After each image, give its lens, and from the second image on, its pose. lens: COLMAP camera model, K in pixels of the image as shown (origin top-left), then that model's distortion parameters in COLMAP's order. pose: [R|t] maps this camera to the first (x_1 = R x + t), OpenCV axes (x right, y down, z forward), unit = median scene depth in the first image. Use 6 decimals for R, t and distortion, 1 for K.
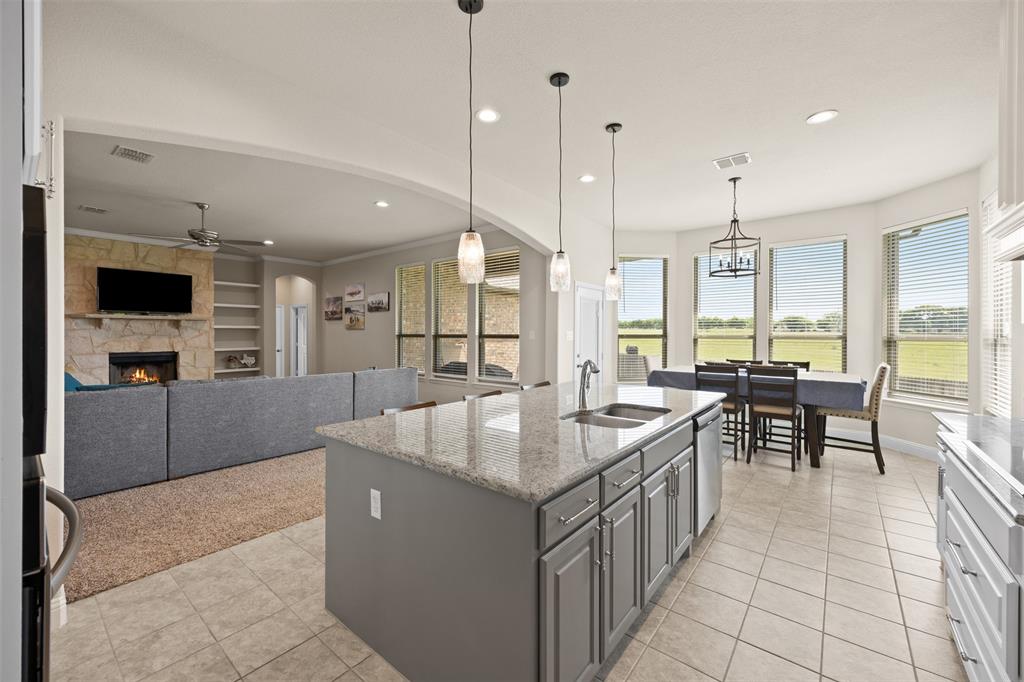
lens RADIAL K [[404.3, 0, 507.6], [0, 404.3, 335.3], [0, 0, 1]] dist [0.000663, 0.000136]
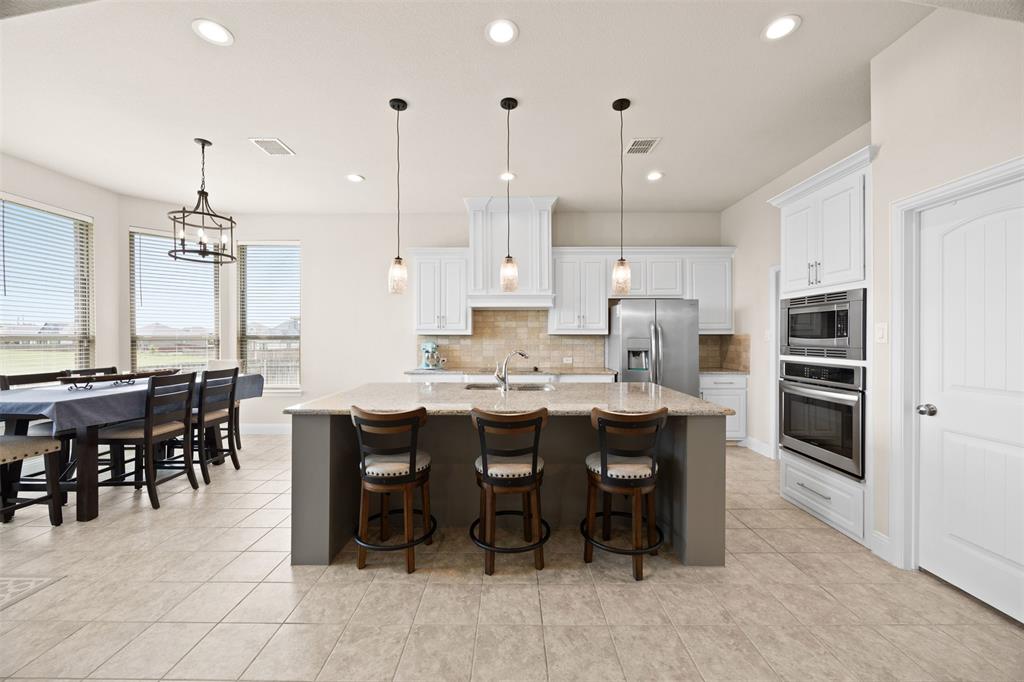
lens RADIAL K [[385.9, 0, 507.8], [0, 385.9, 338.4], [0, 0, 1]] dist [-0.005121, -0.000137]
pose [[-0.621997, -0.002705, 0.783015, -0.420921], [0.004293, 0.999967, 0.006864, 0.006956], [-0.783008, 0.007631, -0.621965, 0.985083]]
